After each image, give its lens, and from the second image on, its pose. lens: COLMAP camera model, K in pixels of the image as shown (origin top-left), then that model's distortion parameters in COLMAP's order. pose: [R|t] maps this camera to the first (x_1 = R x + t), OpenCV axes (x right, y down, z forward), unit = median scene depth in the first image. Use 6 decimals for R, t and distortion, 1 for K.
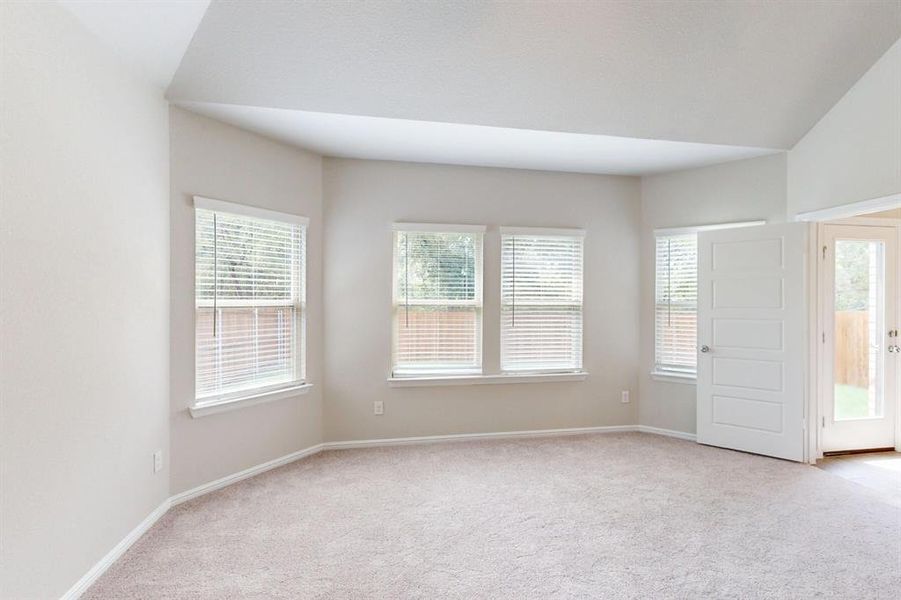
lens RADIAL K [[409.4, 0, 436.1], [0, 409.4, 298.9], [0, 0, 1]] dist [0.001794, 0.000276]
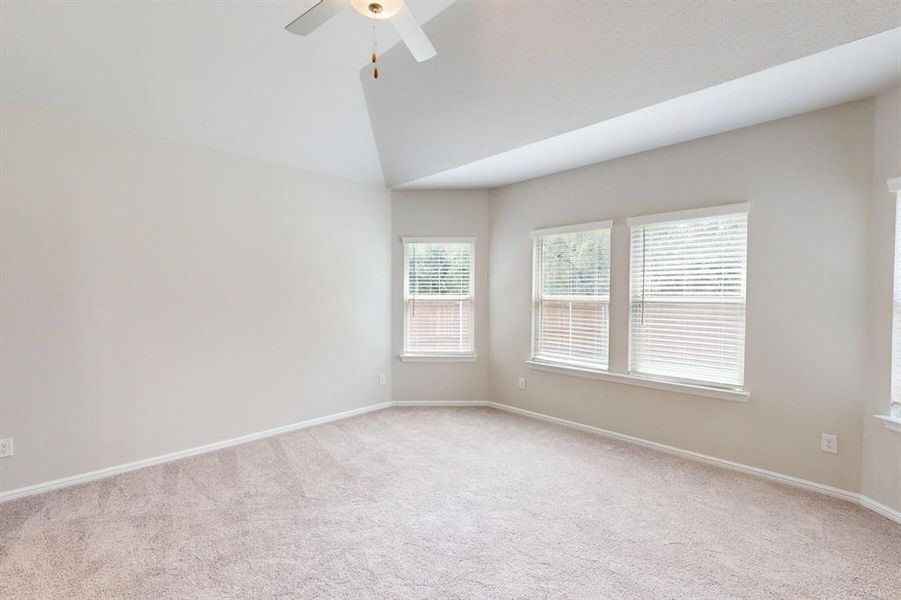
lens RADIAL K [[409.4, 0, 436.1], [0, 409.4, 298.9], [0, 0, 1]] dist [0.001794, 0.000276]
pose [[0.536999, 0.008660, -0.843539, 0.747943], [0.001348, 0.999937, 0.011123, -0.001642], [0.843582, -0.007110, 0.536953, 0.124536]]
